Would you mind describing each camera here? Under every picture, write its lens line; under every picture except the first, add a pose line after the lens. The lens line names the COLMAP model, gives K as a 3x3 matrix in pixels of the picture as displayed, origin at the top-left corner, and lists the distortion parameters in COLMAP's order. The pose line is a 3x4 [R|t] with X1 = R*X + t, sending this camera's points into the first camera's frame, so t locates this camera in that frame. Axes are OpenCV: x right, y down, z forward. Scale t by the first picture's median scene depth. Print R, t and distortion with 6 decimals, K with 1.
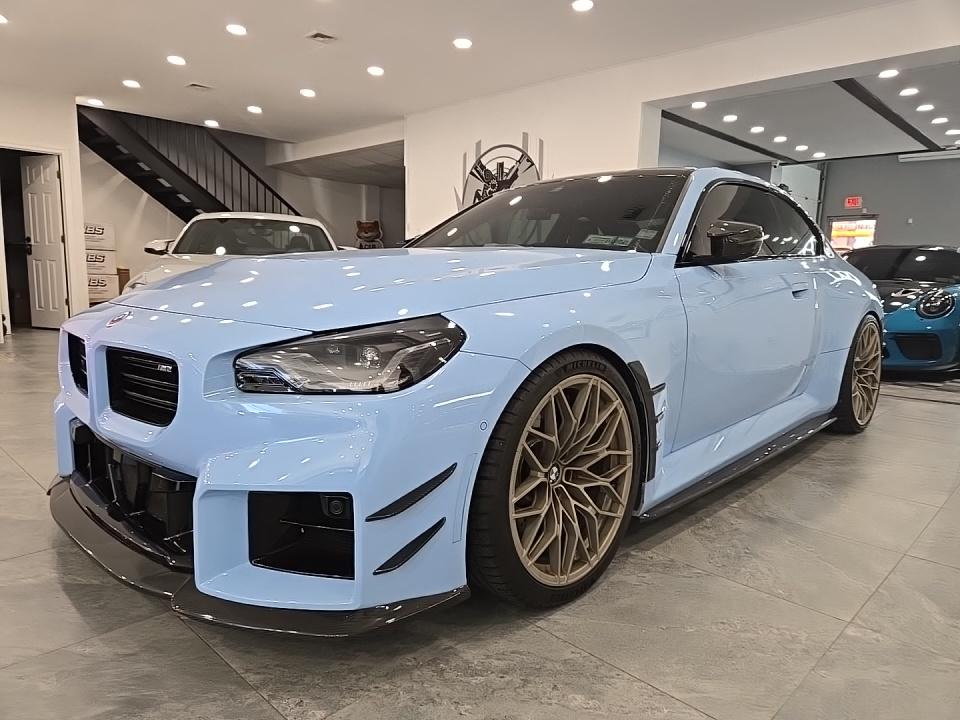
lens RADIAL K [[642.0, 0, 475.3], [0, 642.0, 362.4], [0, 0, 1]] dist [0.021665, -0.015665]
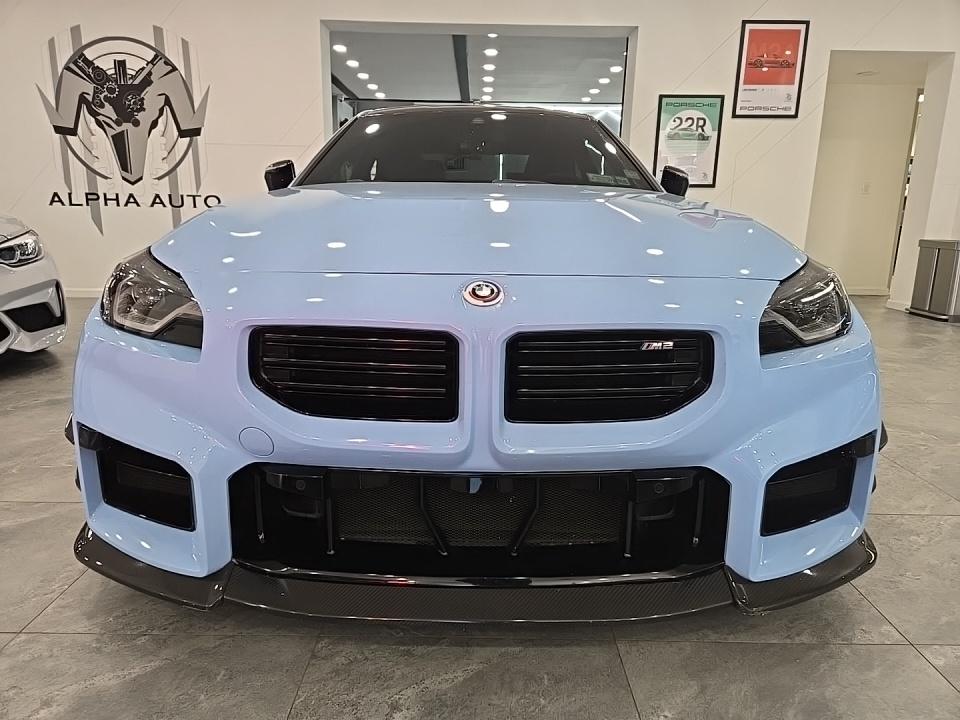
lens RADIAL K [[642.0, 0, 476.0], [0, 642.0, 362.5], [0, 0, 1]] dist [0.021665, -0.015665]
pose [[0.718255, -0.165921, 0.675708, -0.242433], [0.093680, 0.985369, 0.142379, -0.020806], [-0.689445, -0.038964, 0.723289, 0.121739]]
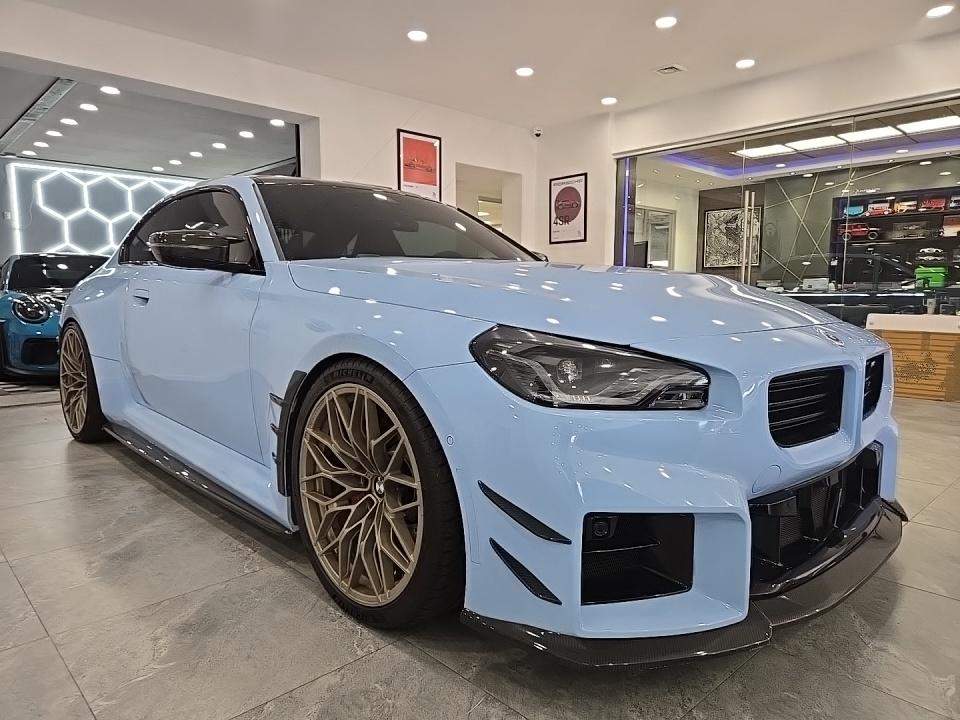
lens RADIAL K [[642.0, 0, 482.4], [0, 642.0, 355.7], [0, 0, 1]] dist [0.021665, -0.015665]
pose [[0.026830, -0.116275, 0.992855, -0.370534], [0.116193, 0.986843, 0.112431, -0.053864], [-0.992864, 0.112346, 0.039987, 0.357834]]
